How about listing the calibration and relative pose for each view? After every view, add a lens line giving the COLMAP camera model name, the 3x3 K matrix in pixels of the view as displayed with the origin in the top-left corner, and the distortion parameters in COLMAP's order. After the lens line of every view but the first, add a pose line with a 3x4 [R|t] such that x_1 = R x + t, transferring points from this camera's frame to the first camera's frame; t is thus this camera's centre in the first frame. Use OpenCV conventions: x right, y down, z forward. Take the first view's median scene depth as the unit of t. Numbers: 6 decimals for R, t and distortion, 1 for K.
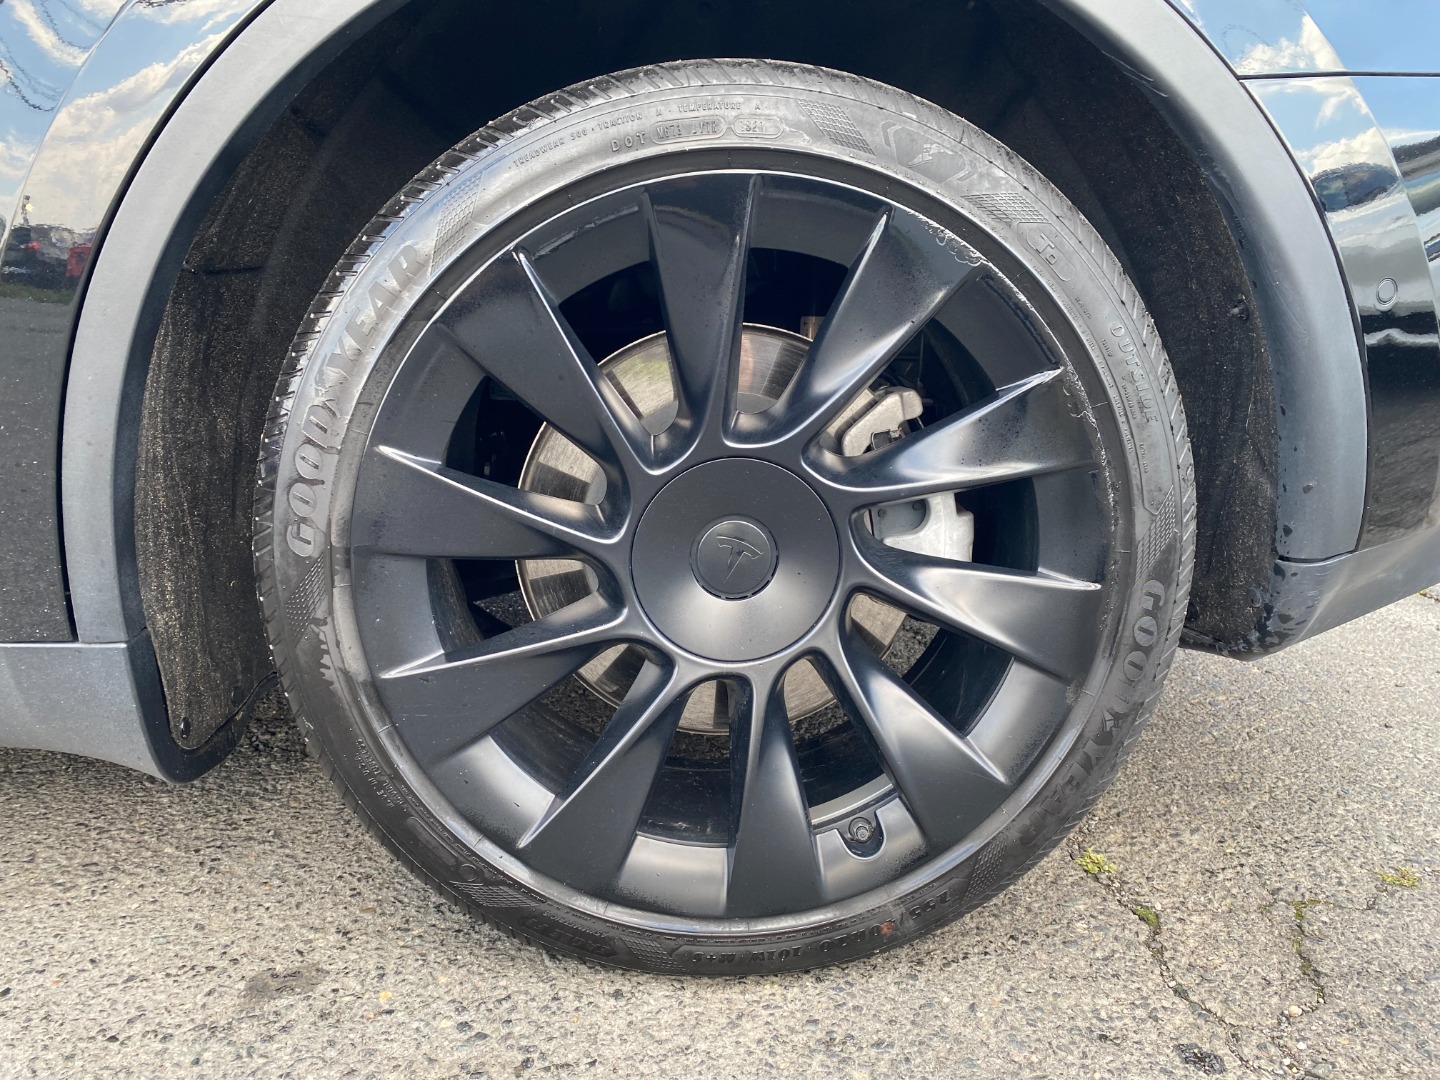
lens RADIAL K [[1102.7, 0, 718.9], [0, 1102.7, 536.8], [0, 0, 1]] dist [0.005618, 0.021229]
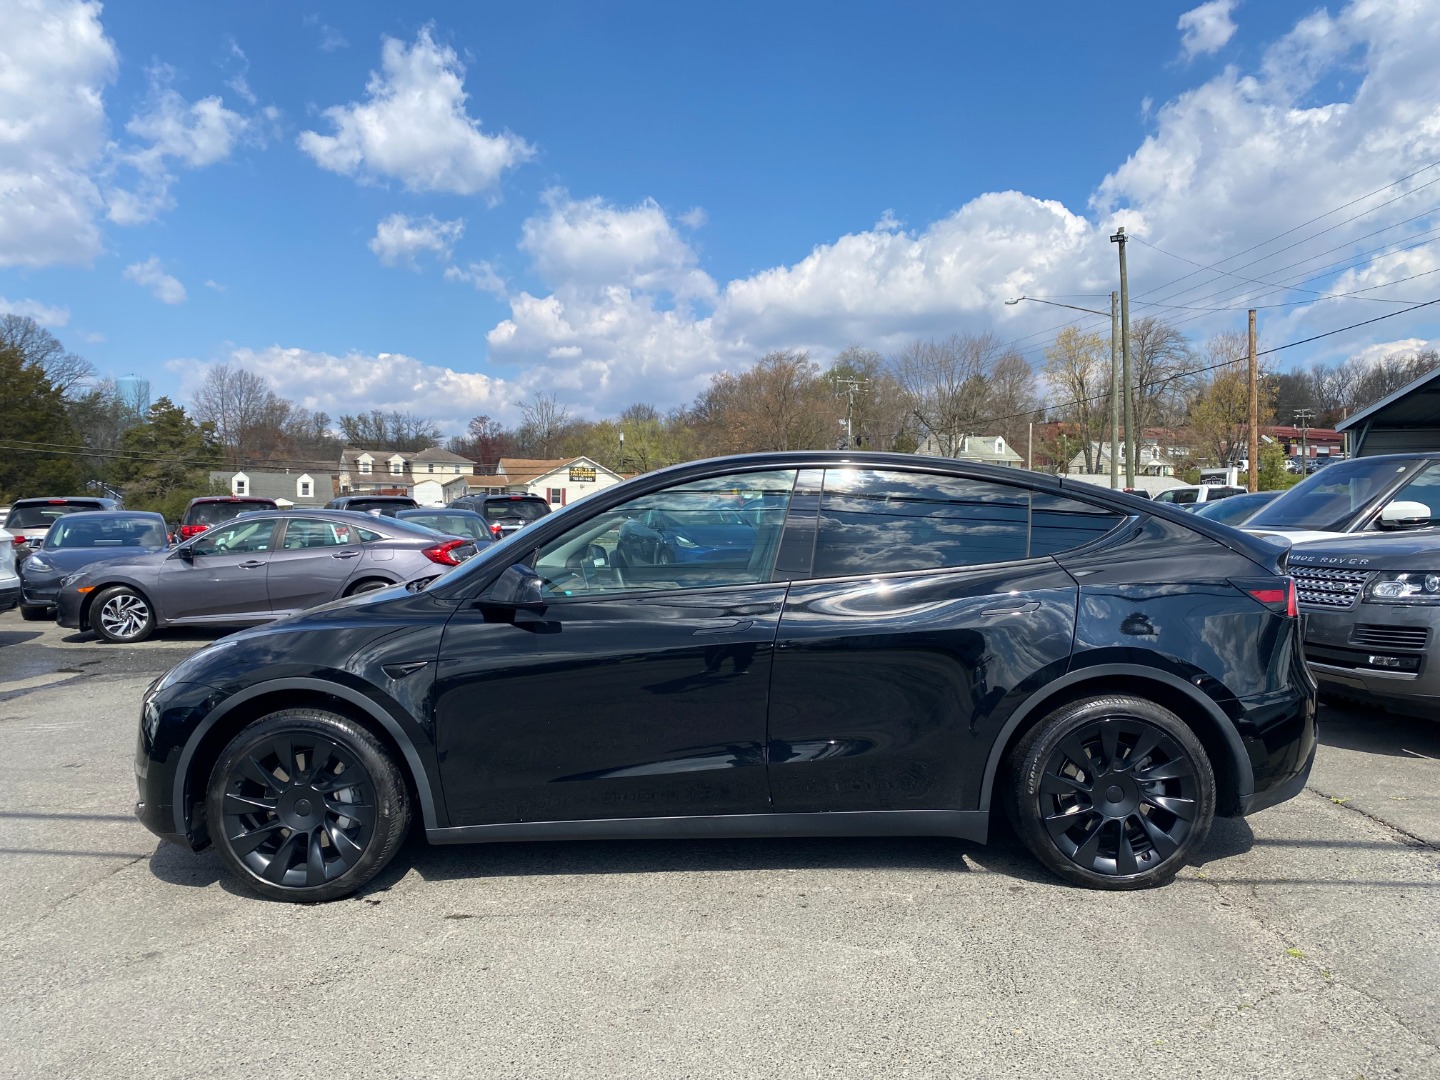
lens RADIAL K [[1102.7, 0, 721.5], [0, 1102.7, 538.6], [0, 0, 1]] dist [0.005618, 0.021229]
pose [[0.999441, 0.004803, -0.033081, -1.498534], [-0.009850, 0.987999, -0.154143, -0.314071], [0.031943, 0.154383, 0.987495, -3.833775]]
